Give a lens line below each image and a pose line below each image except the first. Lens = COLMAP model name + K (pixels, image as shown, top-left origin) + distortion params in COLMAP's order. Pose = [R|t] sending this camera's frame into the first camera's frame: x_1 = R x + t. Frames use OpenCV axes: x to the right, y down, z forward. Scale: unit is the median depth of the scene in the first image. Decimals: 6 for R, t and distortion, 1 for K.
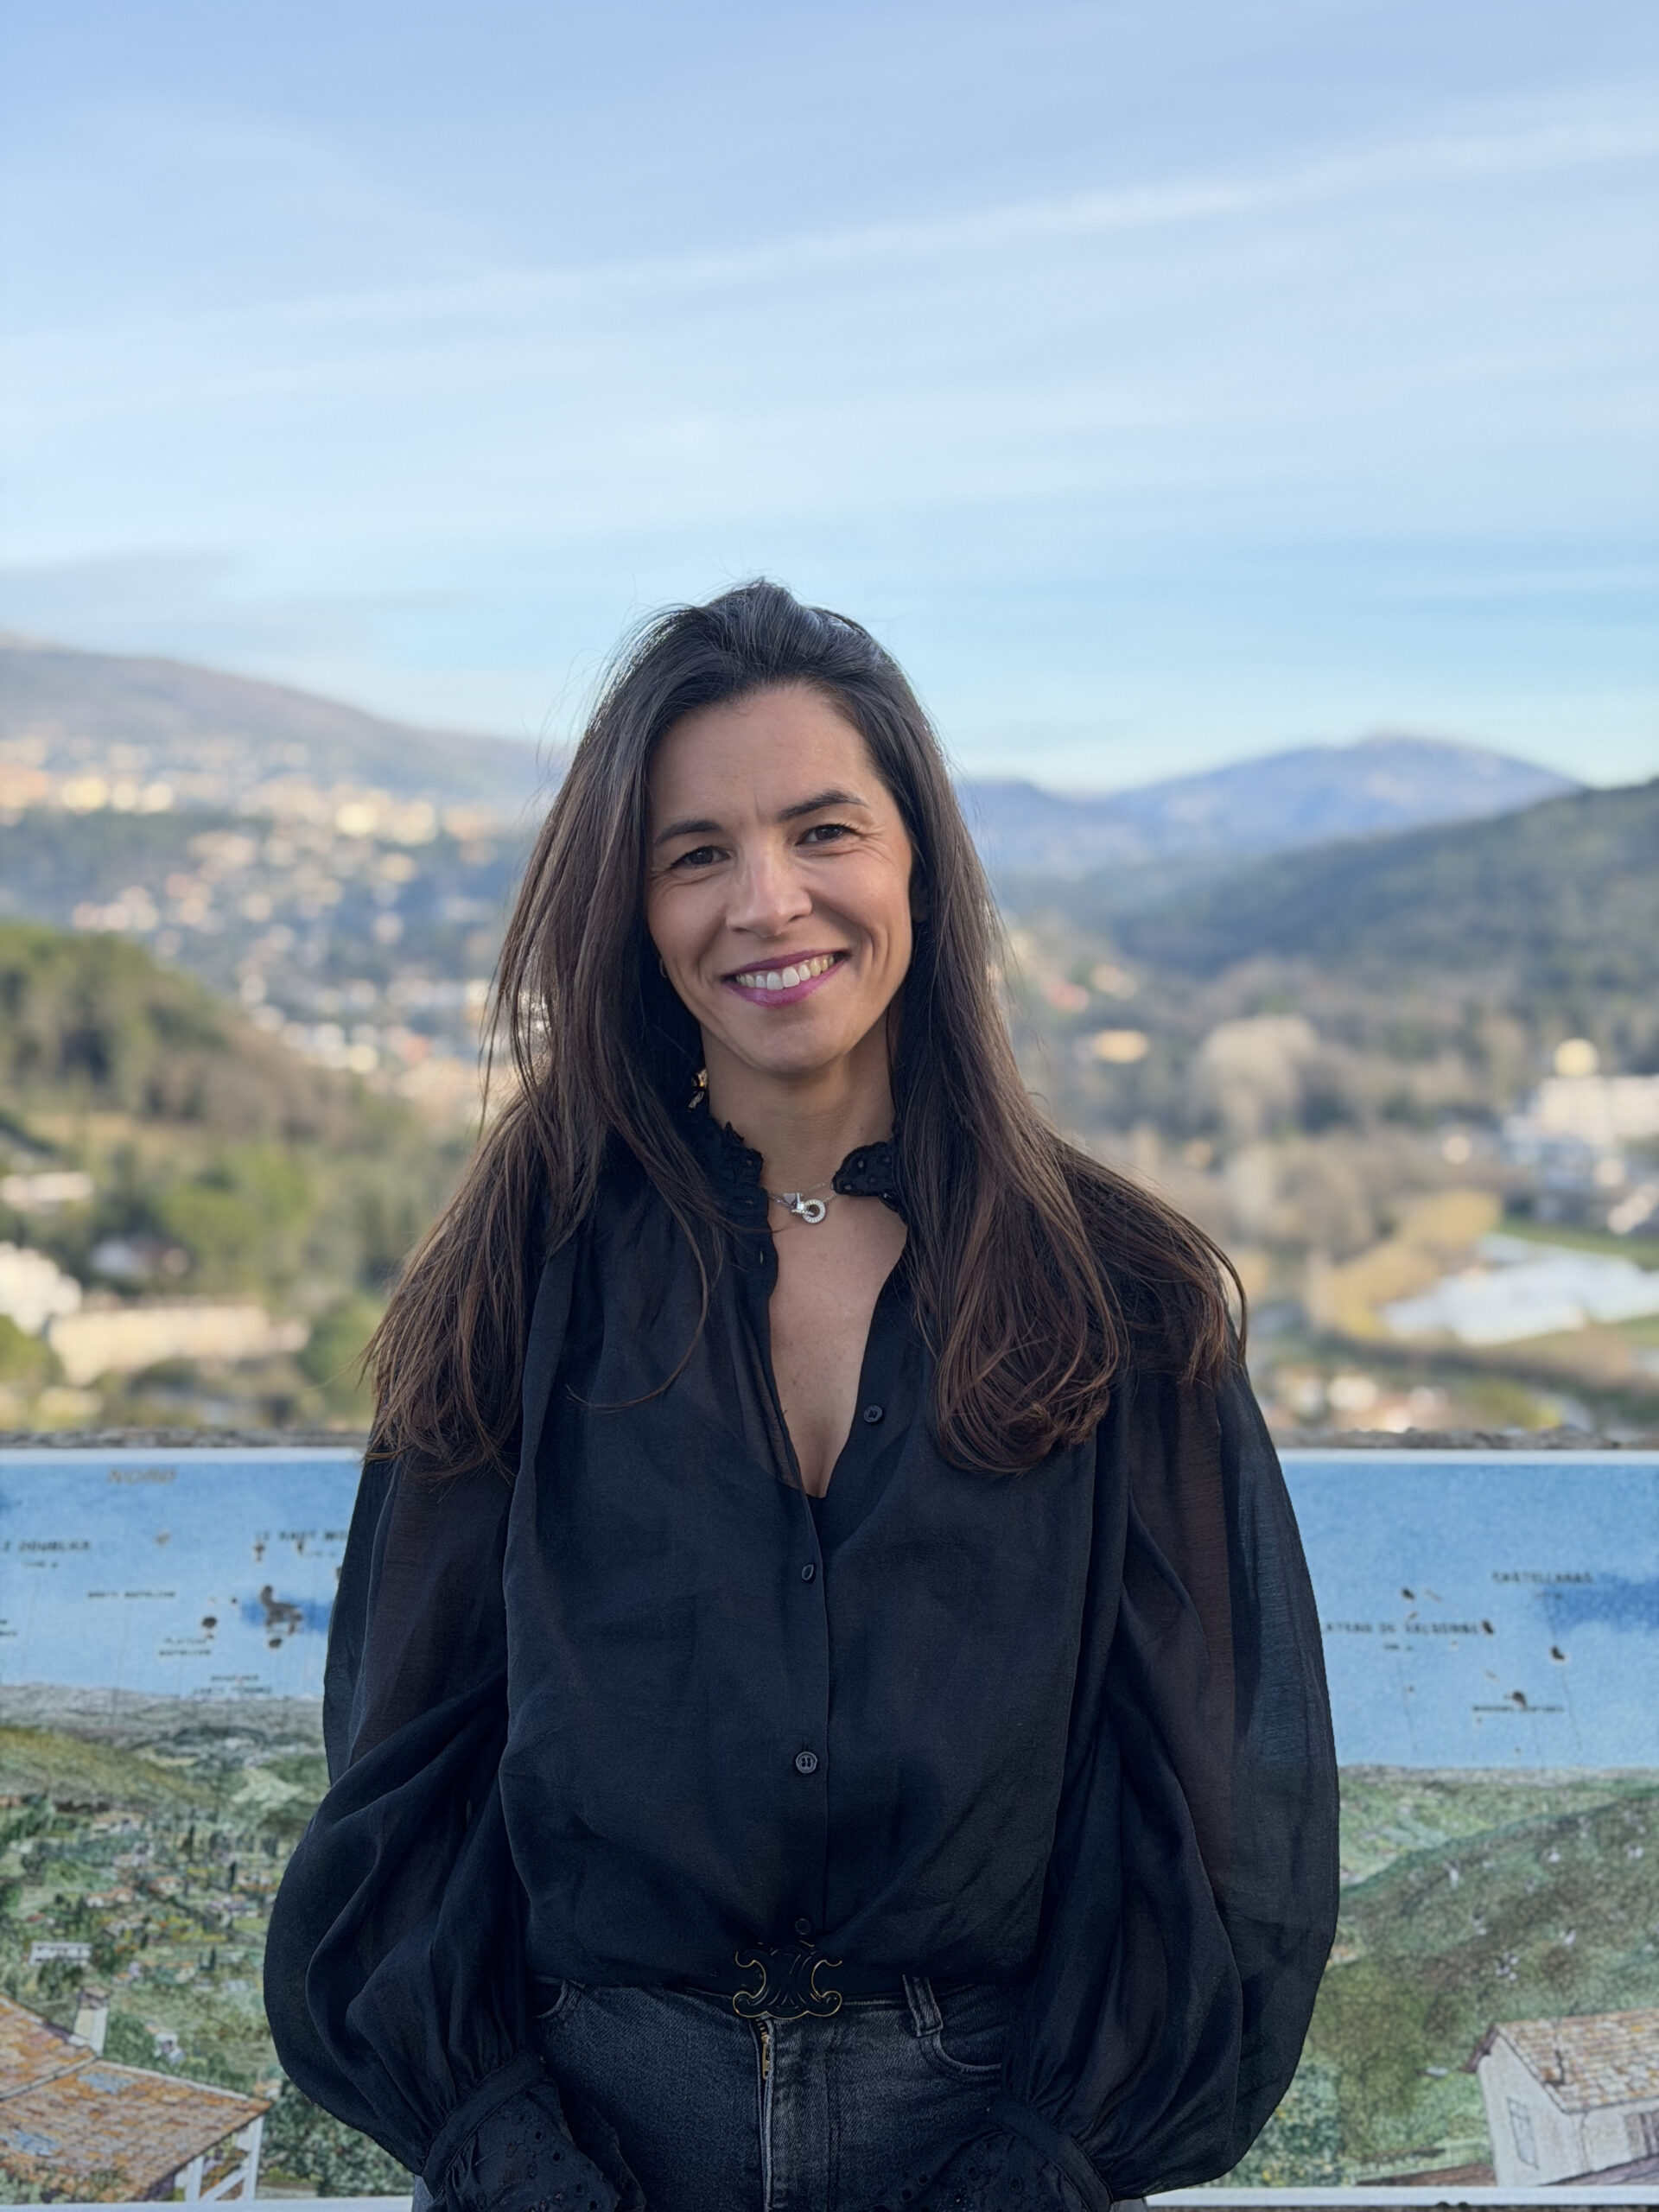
lens RADIAL K [[3125.0, 0, 829.5], [0, 3125.0, 1106.0], [0, 0, 1]] dist [0.235008, -0.586948]
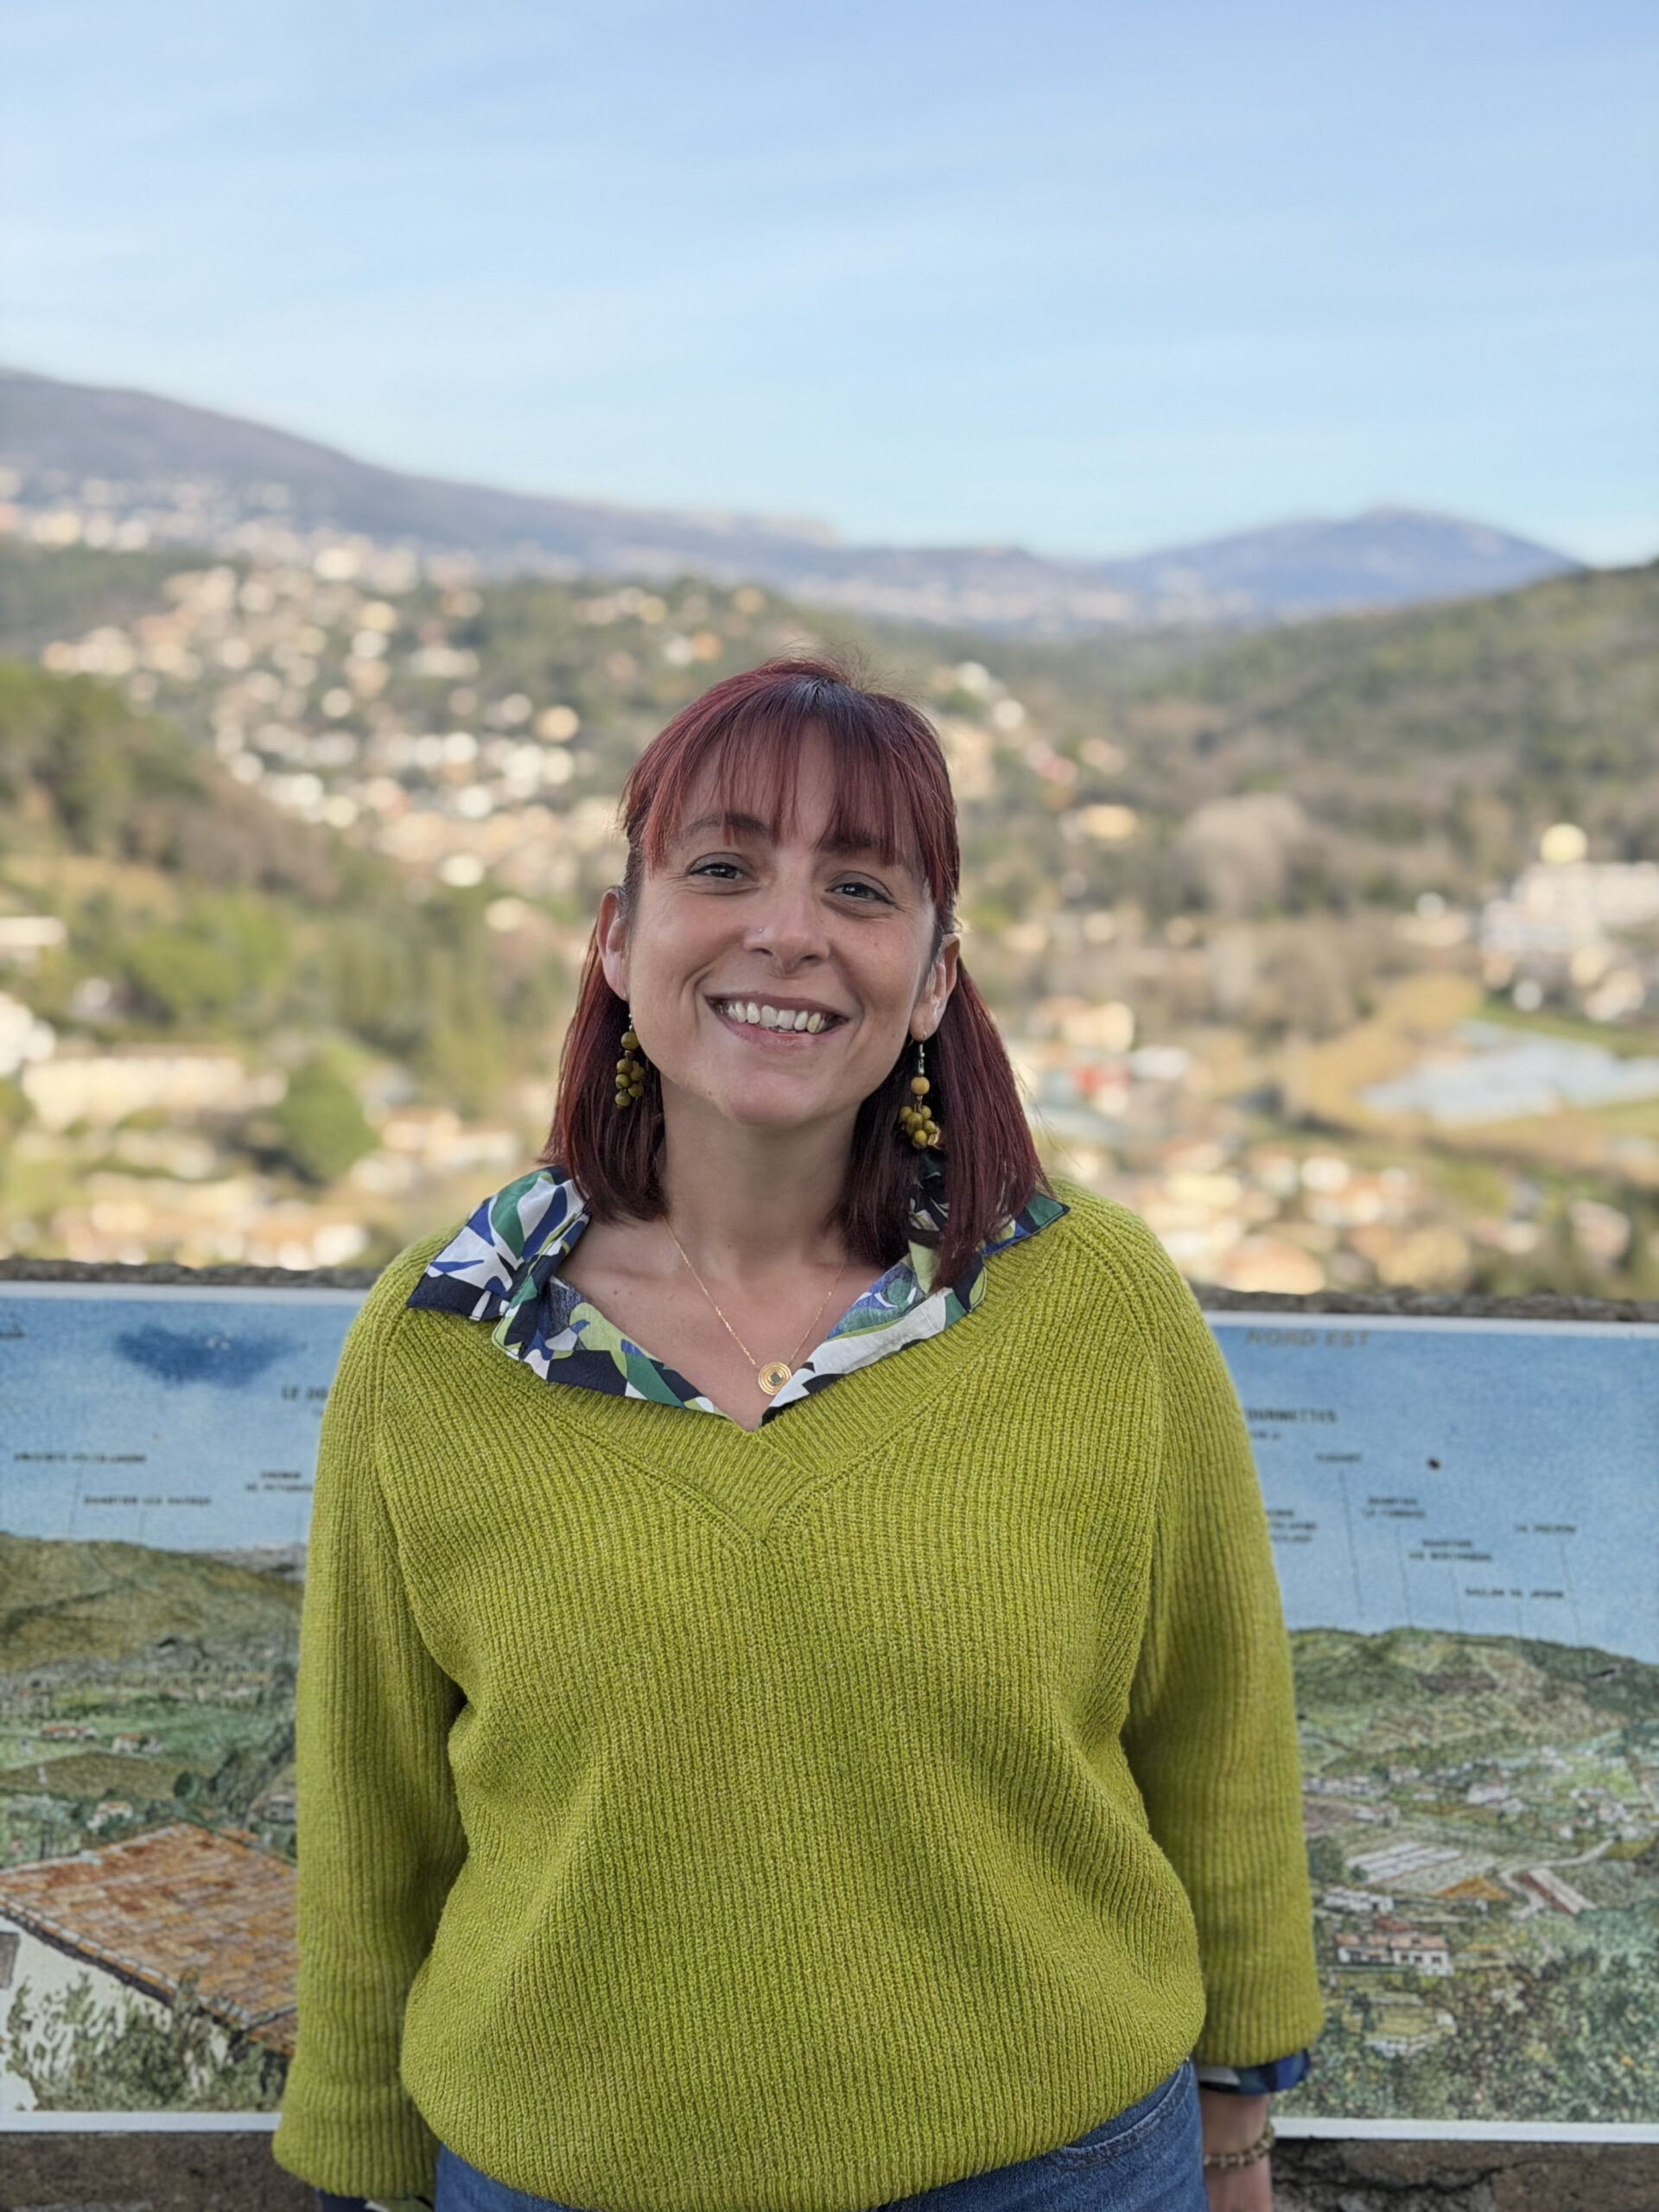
lens RADIAL K [[3134.9, 0, 847.4], [0, 3134.9, 1142.3], [0, 0, 1]] dist [0.168388, -0.096645]
pose [[0.999563, 0.025782, 0.014459, -0.118986], [-0.026920, 0.996016, 0.085017, -0.018646], [-0.012209, -0.085369, 0.996275, 0.088344]]
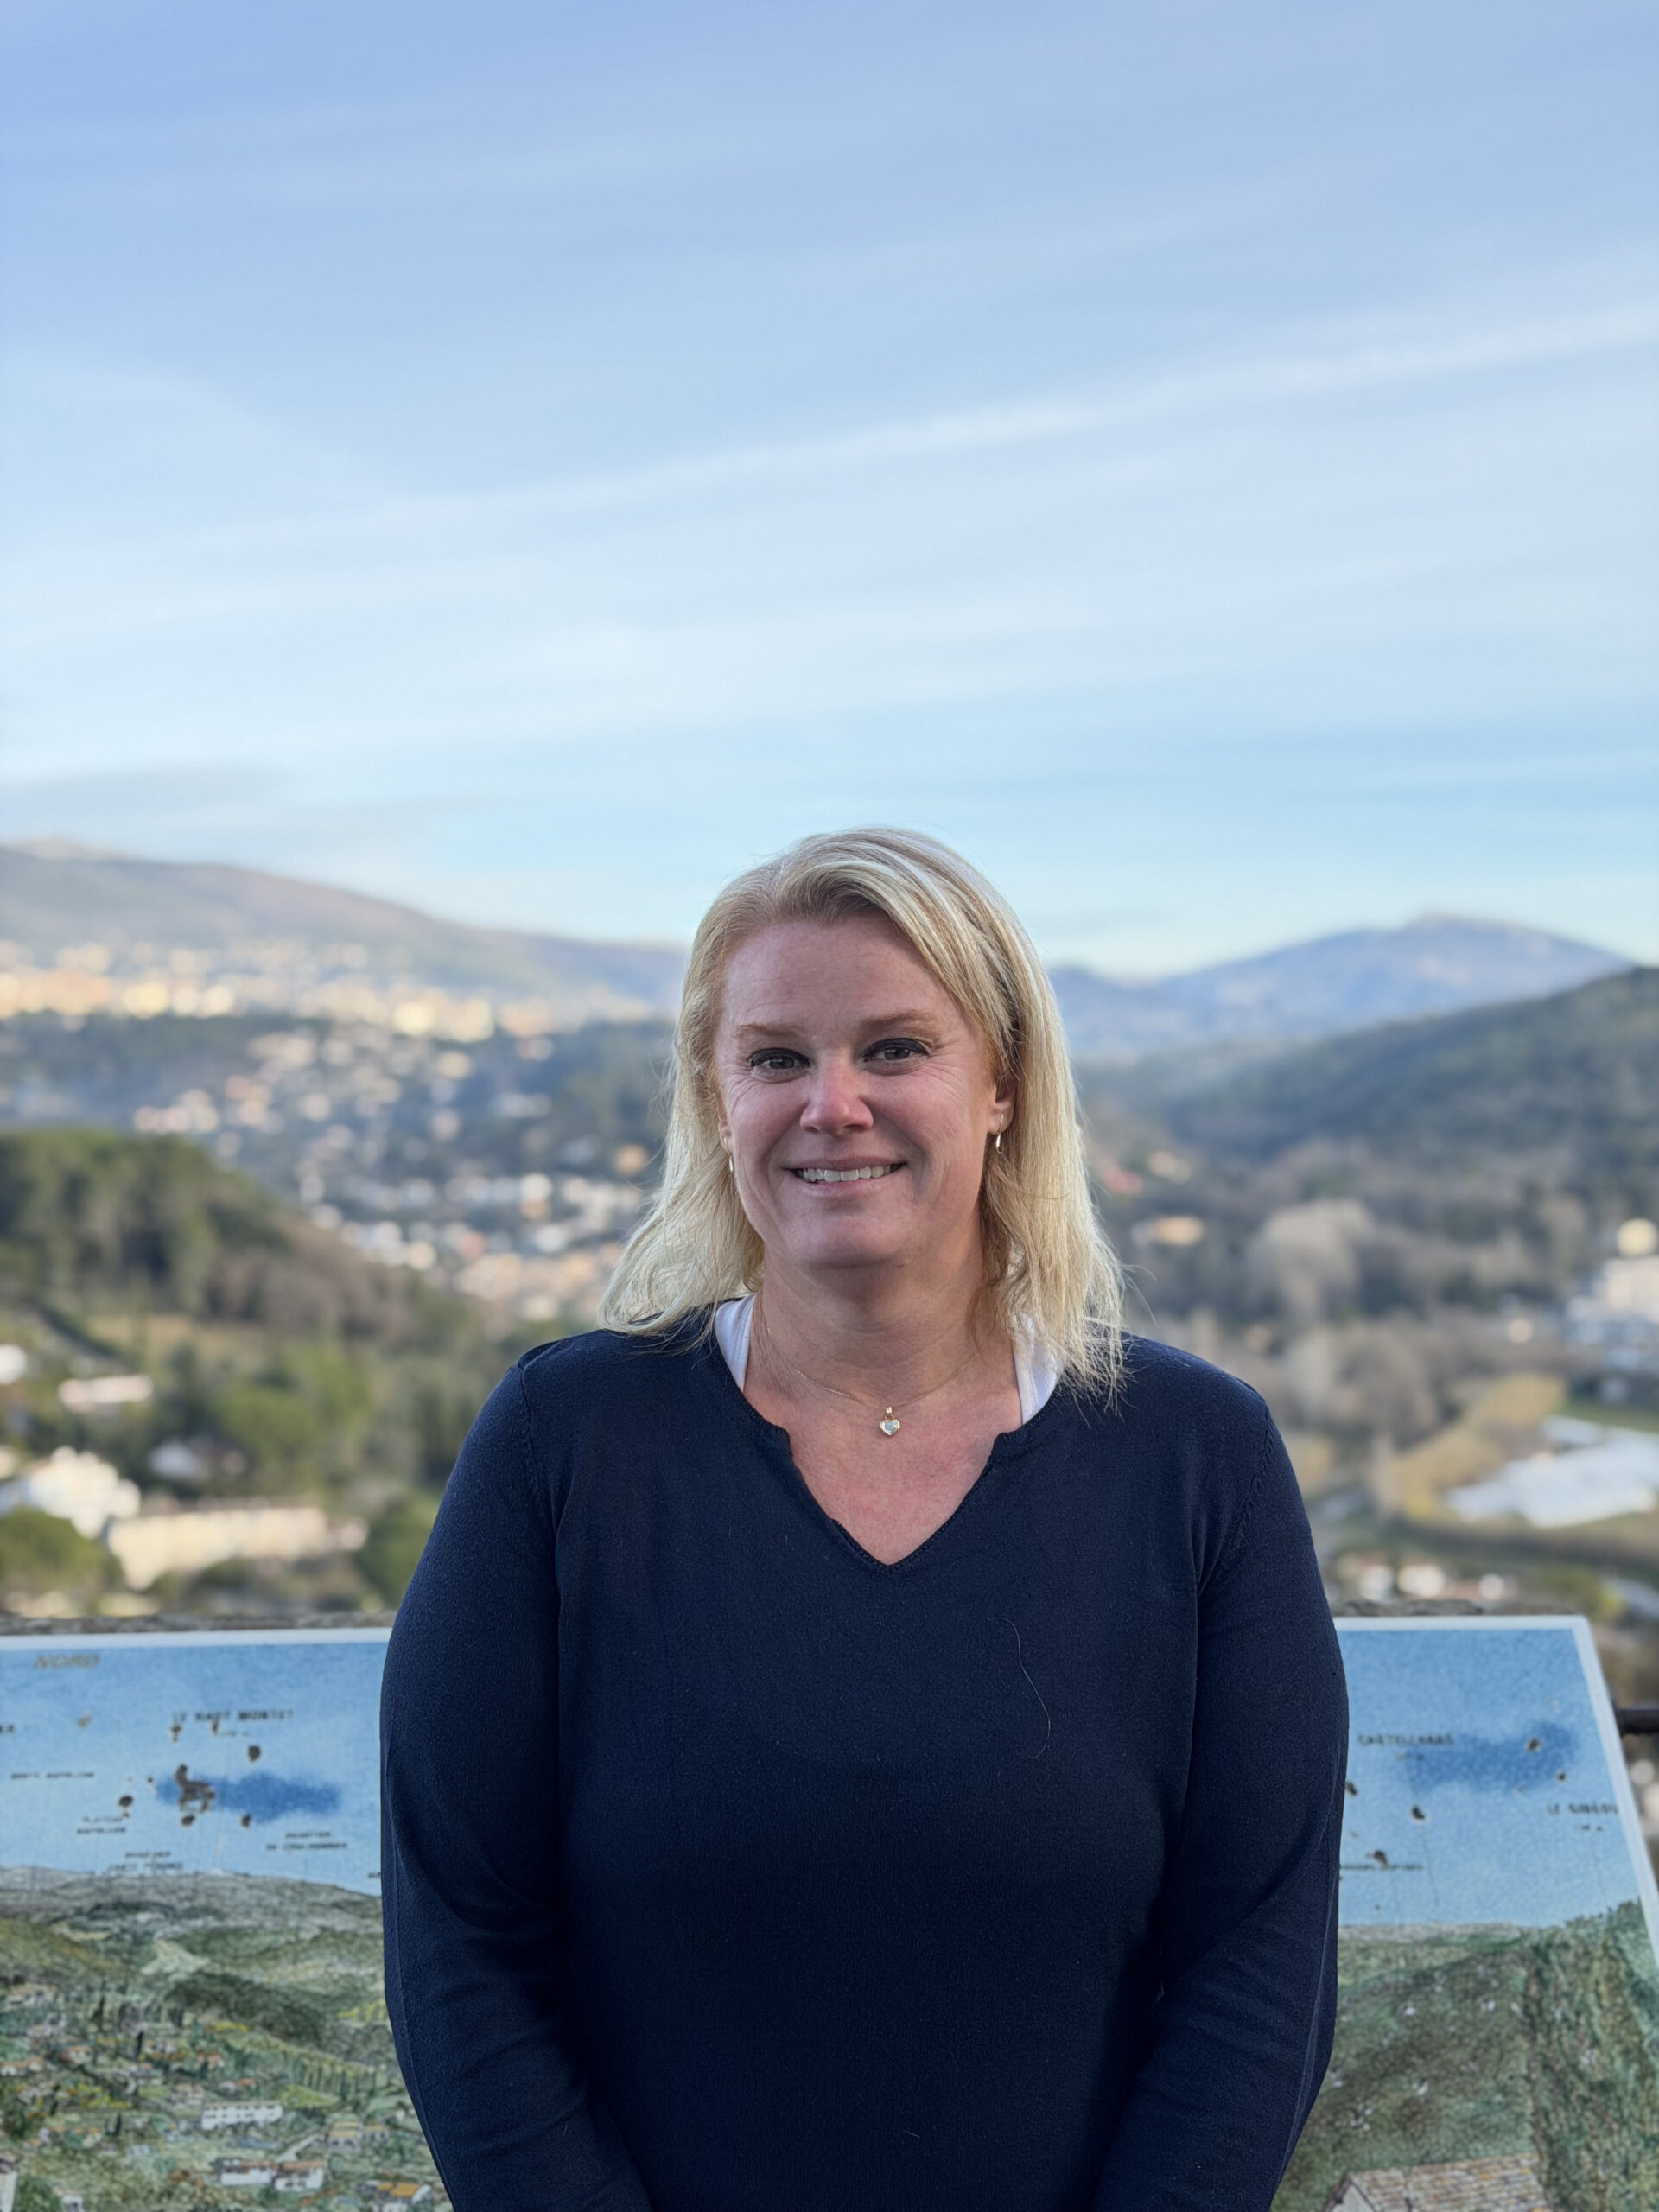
lens RADIAL K [[3121.4, 0, 826.7], [0, 3121.4, 1084.9], [0, 0, 1]] dist [0.251186, -0.656236]
pose [[0.999688, -0.016793, -0.018507, 0.062072], [0.015515, 0.997623, -0.067138, 0.000944], [0.019591, 0.066830, 0.997572, -0.063498]]
